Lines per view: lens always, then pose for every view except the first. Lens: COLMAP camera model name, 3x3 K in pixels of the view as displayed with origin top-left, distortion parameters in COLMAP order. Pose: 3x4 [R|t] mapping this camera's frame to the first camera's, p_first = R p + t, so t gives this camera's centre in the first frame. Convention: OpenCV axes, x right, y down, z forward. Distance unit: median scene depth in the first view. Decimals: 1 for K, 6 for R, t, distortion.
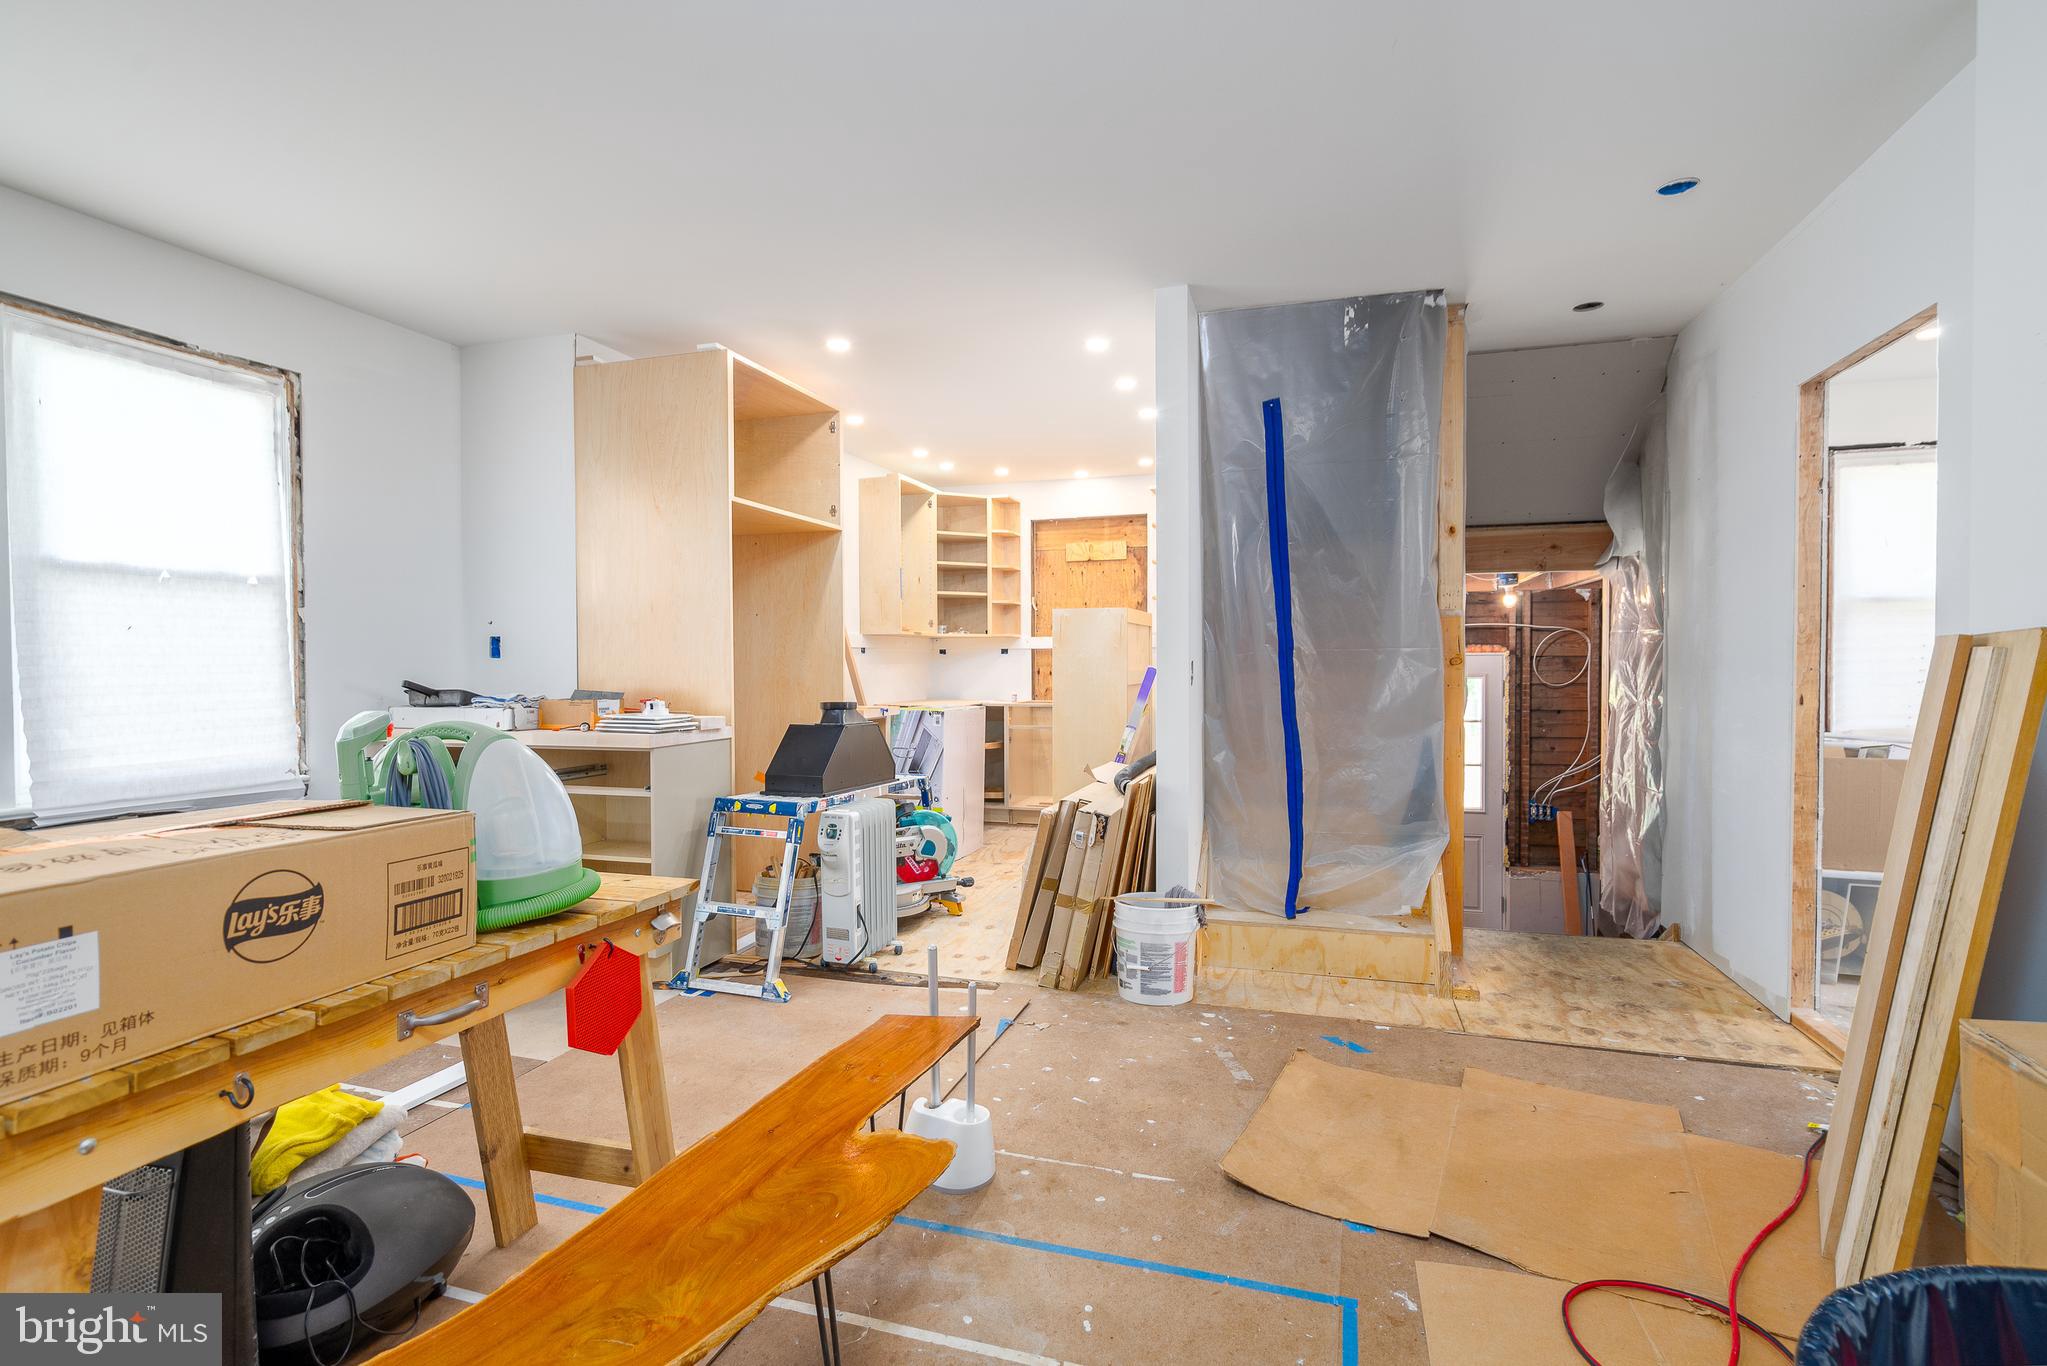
lens RADIAL K [[929.0, 0, 1033.4], [0, 929.0, 683.5], [0, 0, 1]] dist [-0.003869, -0.000157]
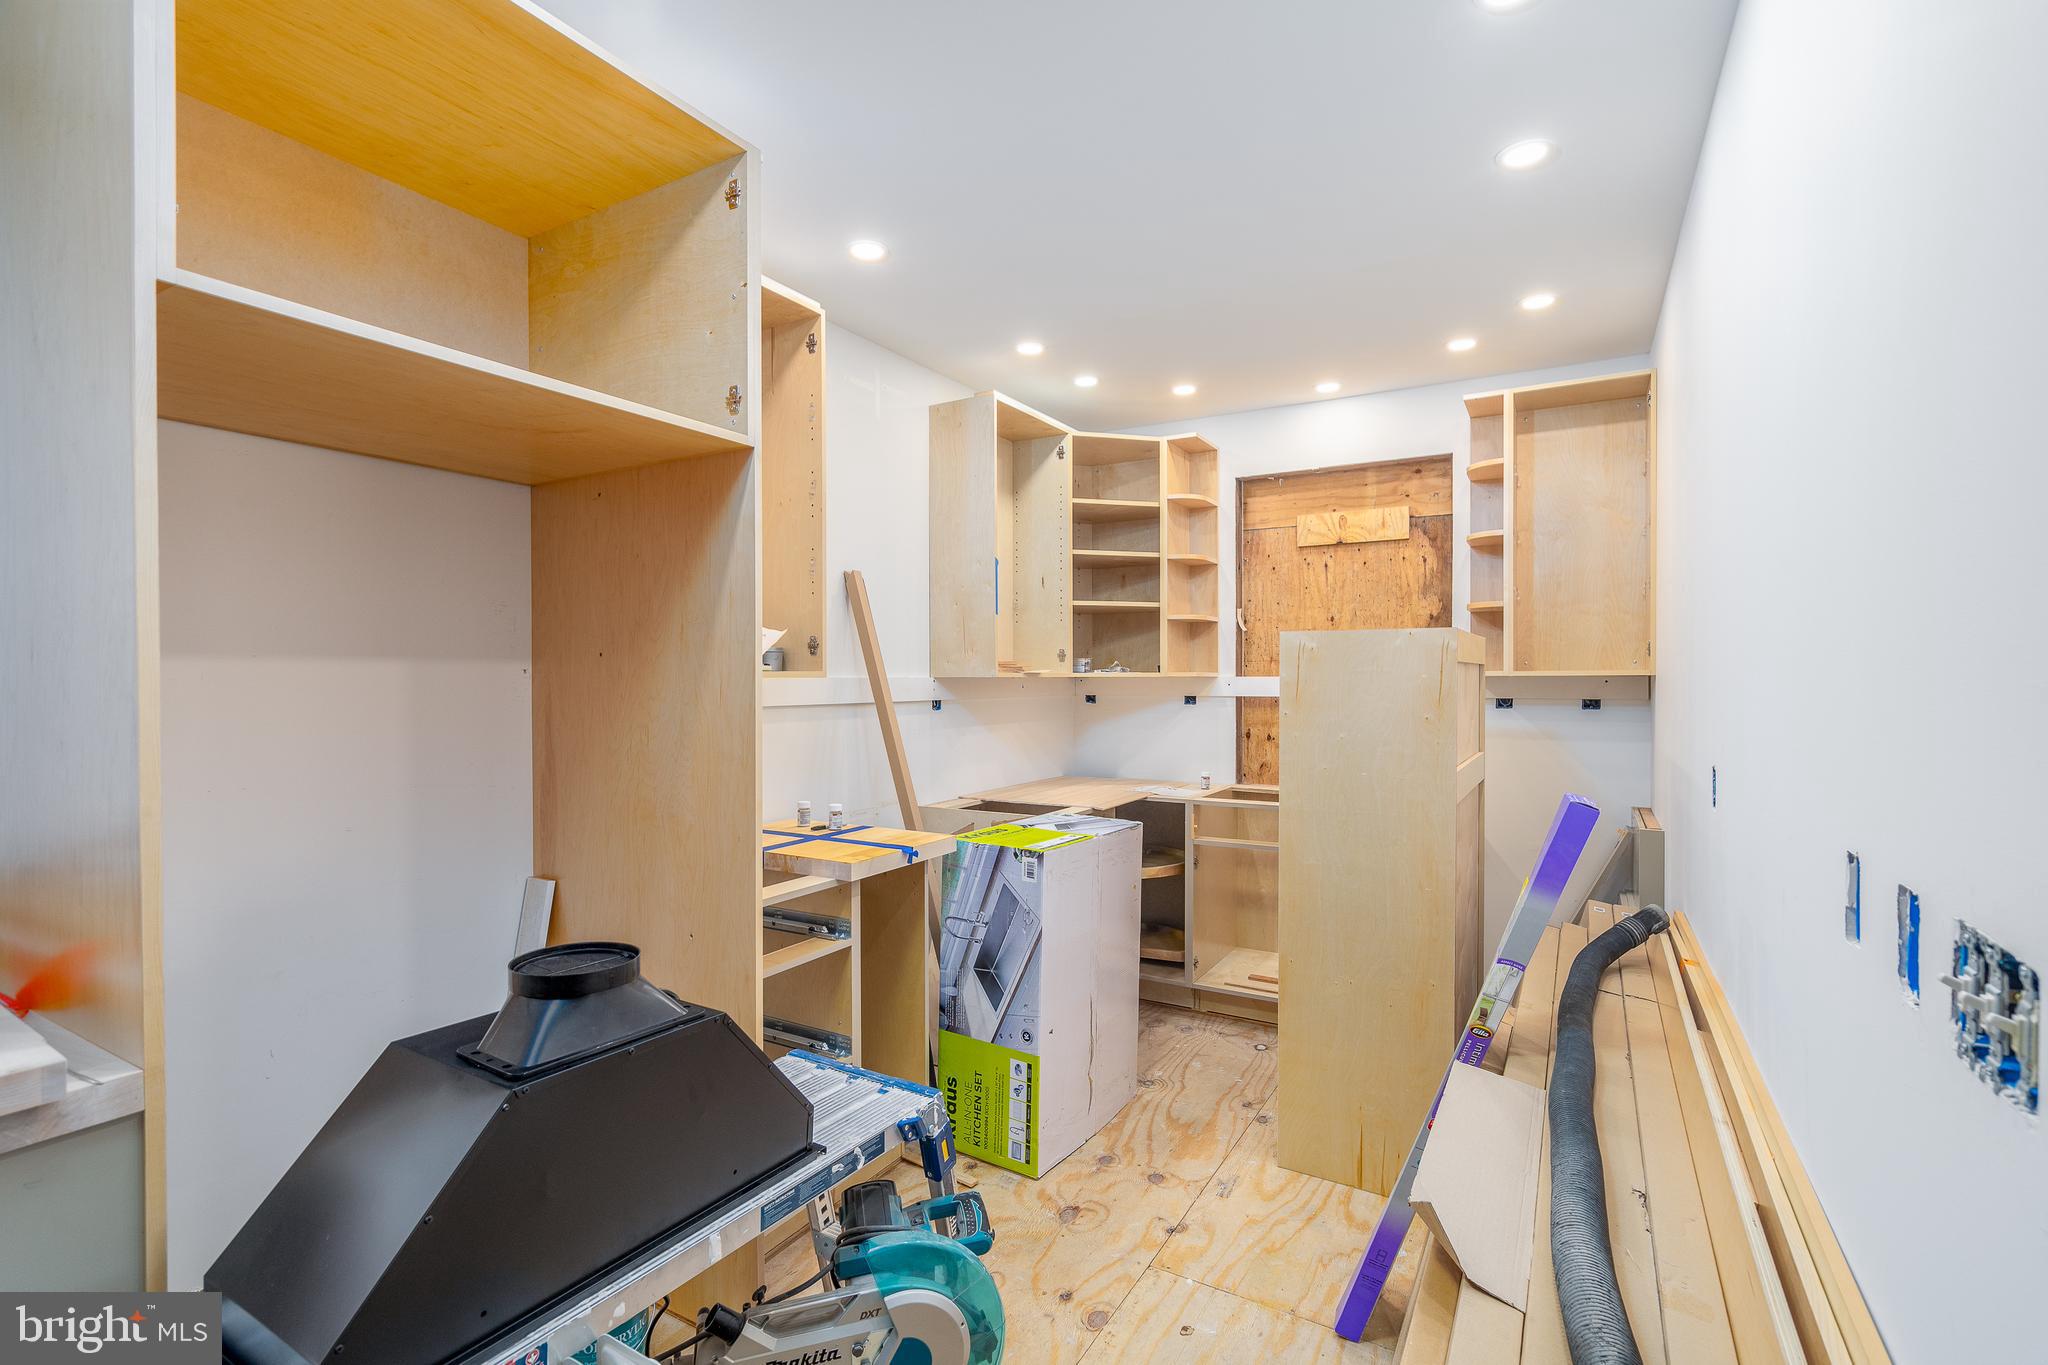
lens RADIAL K [[929.5, 0, 1033.9], [0, 929.5, 683.0], [0, 0, 1]] dist [-0.003869, -0.000157]
pose [[0.975972, 0.002527, -0.217880, 0.001054], [-0.006436, 0.999831, -0.017233, -0.039654], [0.217799, 0.018221, 0.975823, 0.452407]]
